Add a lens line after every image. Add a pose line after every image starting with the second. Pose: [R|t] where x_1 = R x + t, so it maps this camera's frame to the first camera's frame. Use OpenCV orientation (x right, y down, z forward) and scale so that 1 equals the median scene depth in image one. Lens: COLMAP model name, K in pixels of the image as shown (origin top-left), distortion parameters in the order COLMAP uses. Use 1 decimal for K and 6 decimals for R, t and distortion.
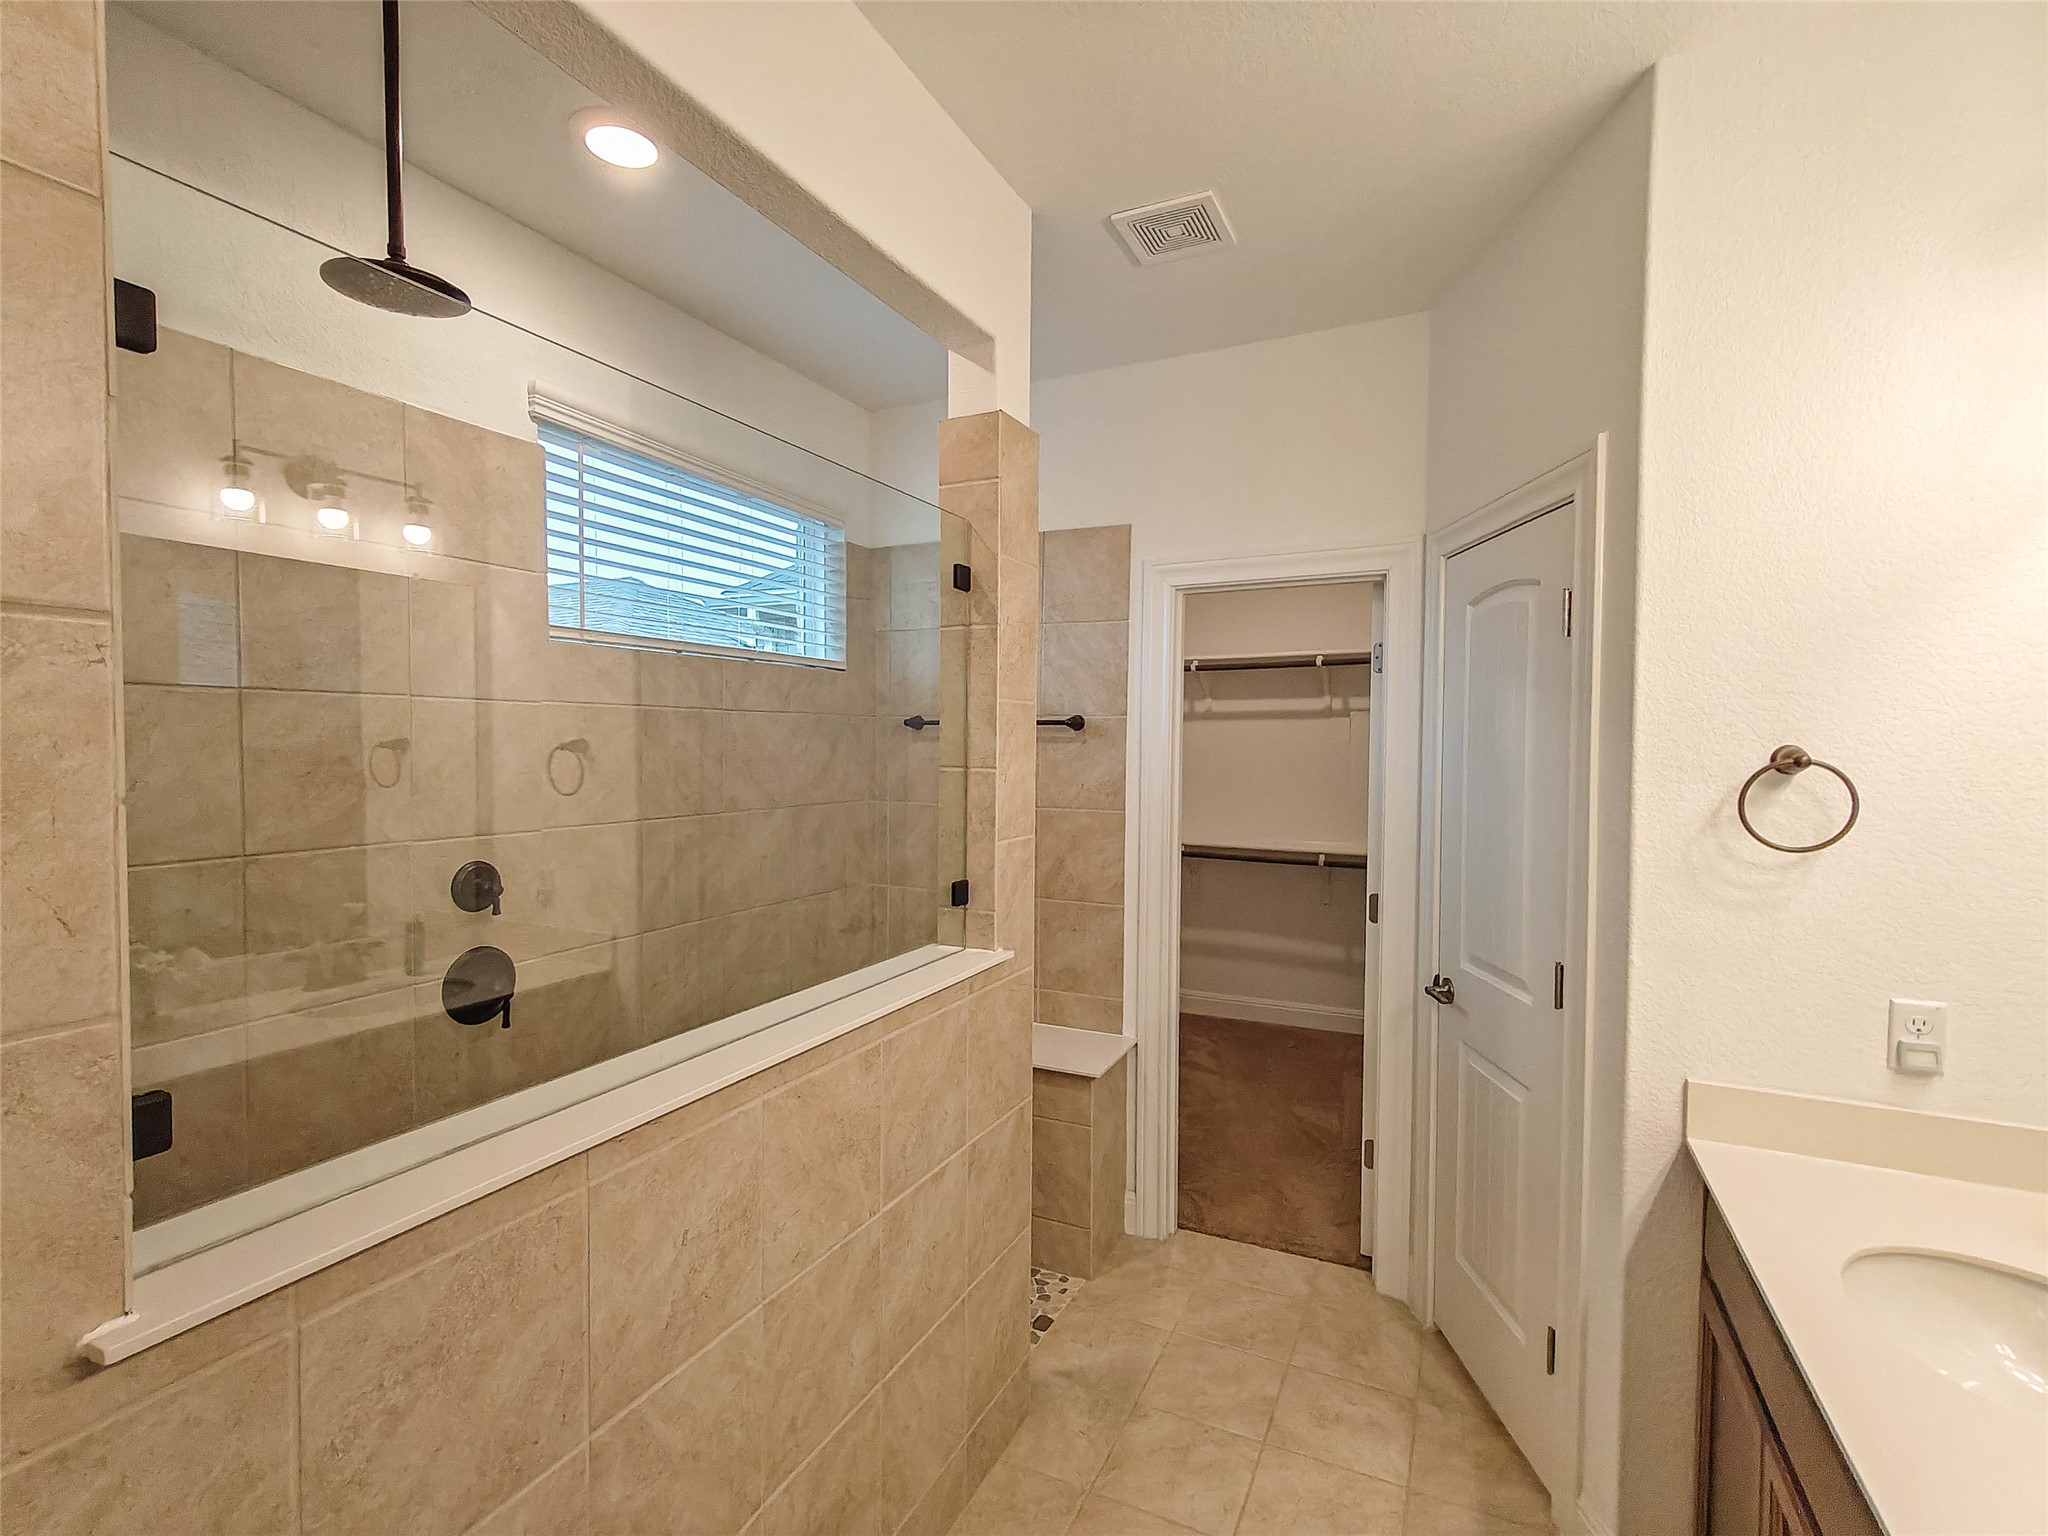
lens RADIAL K [[962.5, 0, 1032.0], [0, 962.5, 764.1], [0, 0, 1]] dist [0.003523, 0.000708]
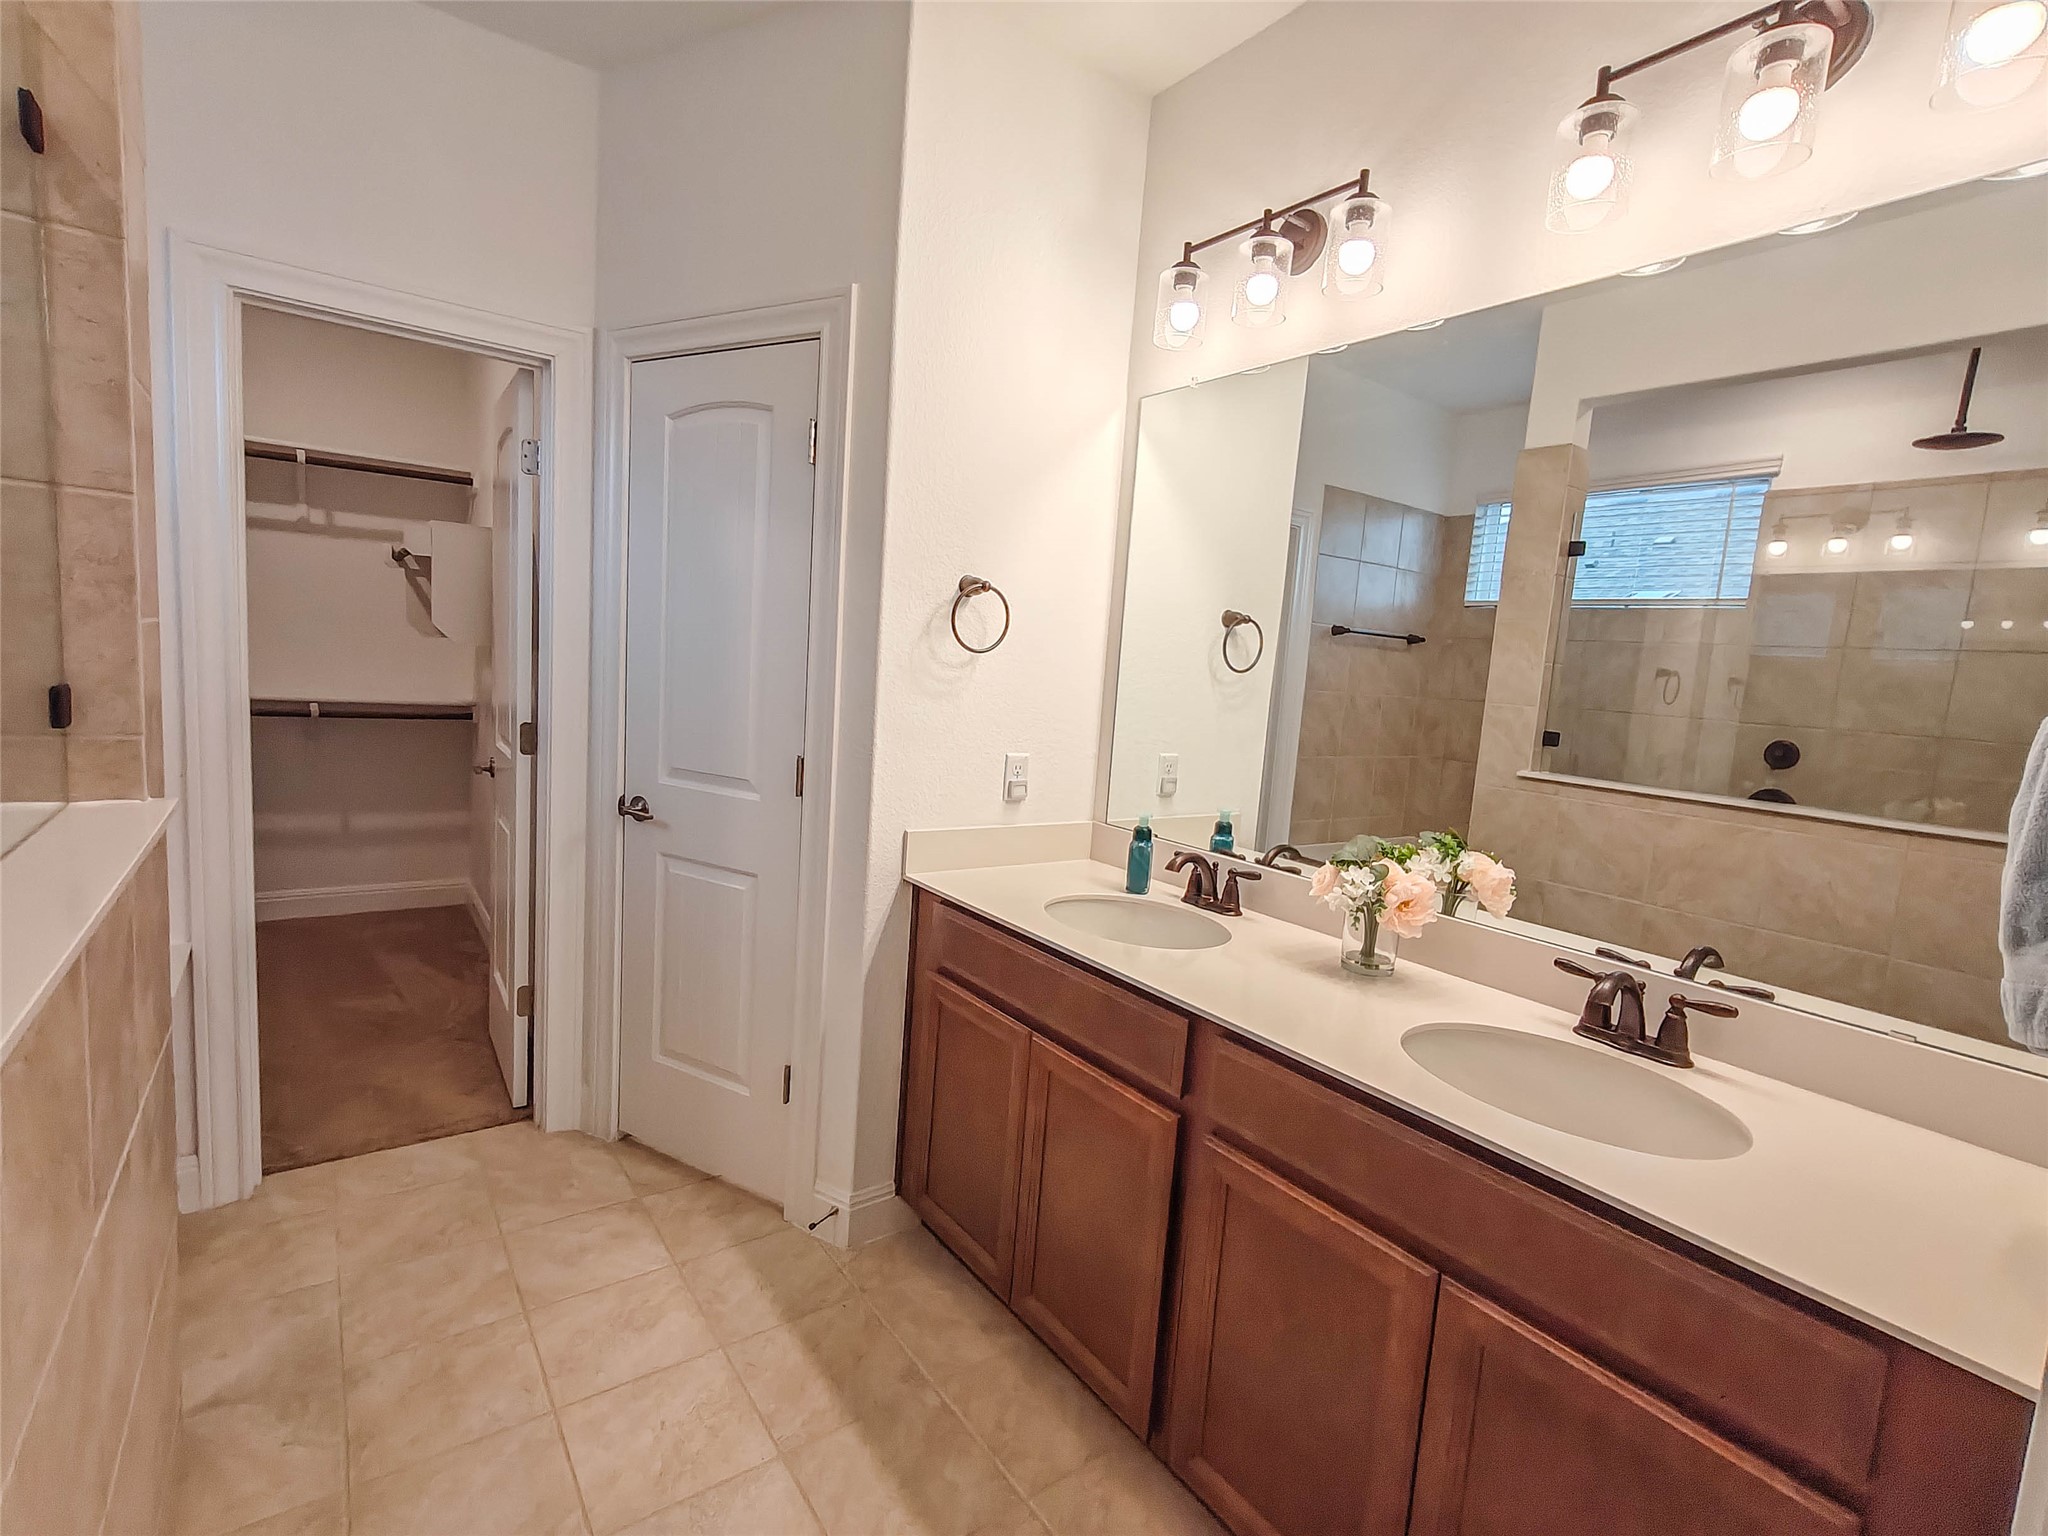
lens RADIAL K [[962.5, 0, 1015.9], [0, 962.5, 768.6], [0, 0, 1]] dist [0.003523, 0.000708]
pose [[0.470048, -0.070257, 0.879840, -0.308104], [-0.045961, 0.993526, 0.103890, 0.083116], [-0.881444, -0.089272, 0.463776, 0.223109]]
